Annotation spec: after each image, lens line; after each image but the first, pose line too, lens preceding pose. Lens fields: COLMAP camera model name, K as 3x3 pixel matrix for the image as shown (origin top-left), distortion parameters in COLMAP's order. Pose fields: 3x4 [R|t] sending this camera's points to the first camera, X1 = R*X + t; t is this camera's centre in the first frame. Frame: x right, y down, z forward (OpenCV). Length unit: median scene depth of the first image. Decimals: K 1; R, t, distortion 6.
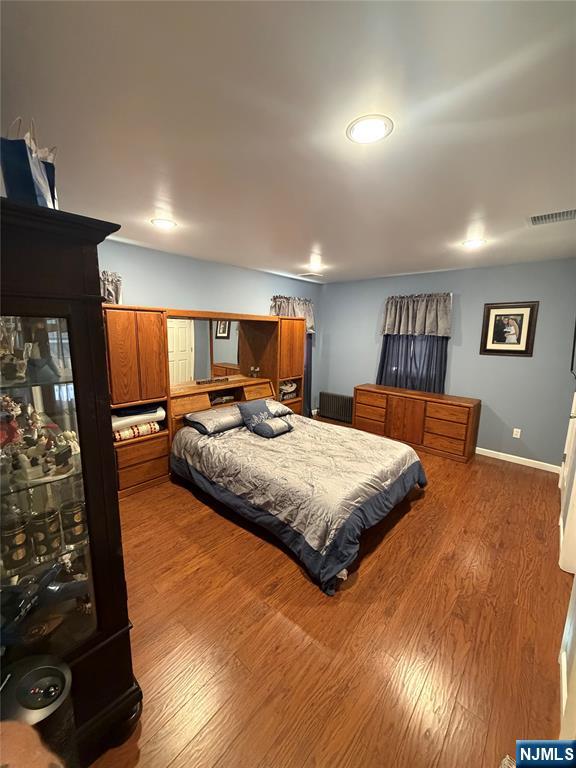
lens RADIAL K [[308.0, 0, 288.5], [0, 308.0, 382.8], [0, 0, 1]] dist [0.013623, -0.000082]
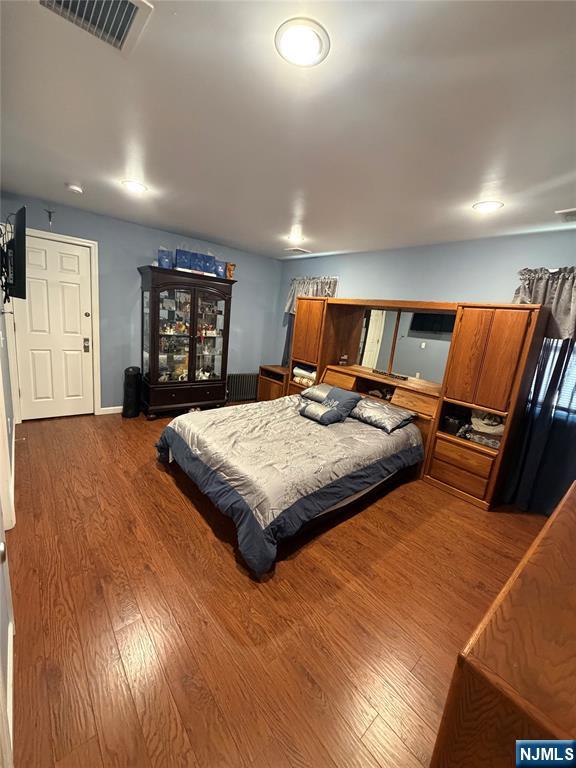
lens RADIAL K [[308.0, 0, 289.2], [0, 308.0, 379.9], [0, 0, 1]] dist [0.013623, -0.000082]
pose [[-0.144650, 0.168366, -0.975054, 0.984354], [-0.267701, 0.942009, 0.202373, -0.135563], [0.952582, 0.290296, -0.091189, 1.074299]]
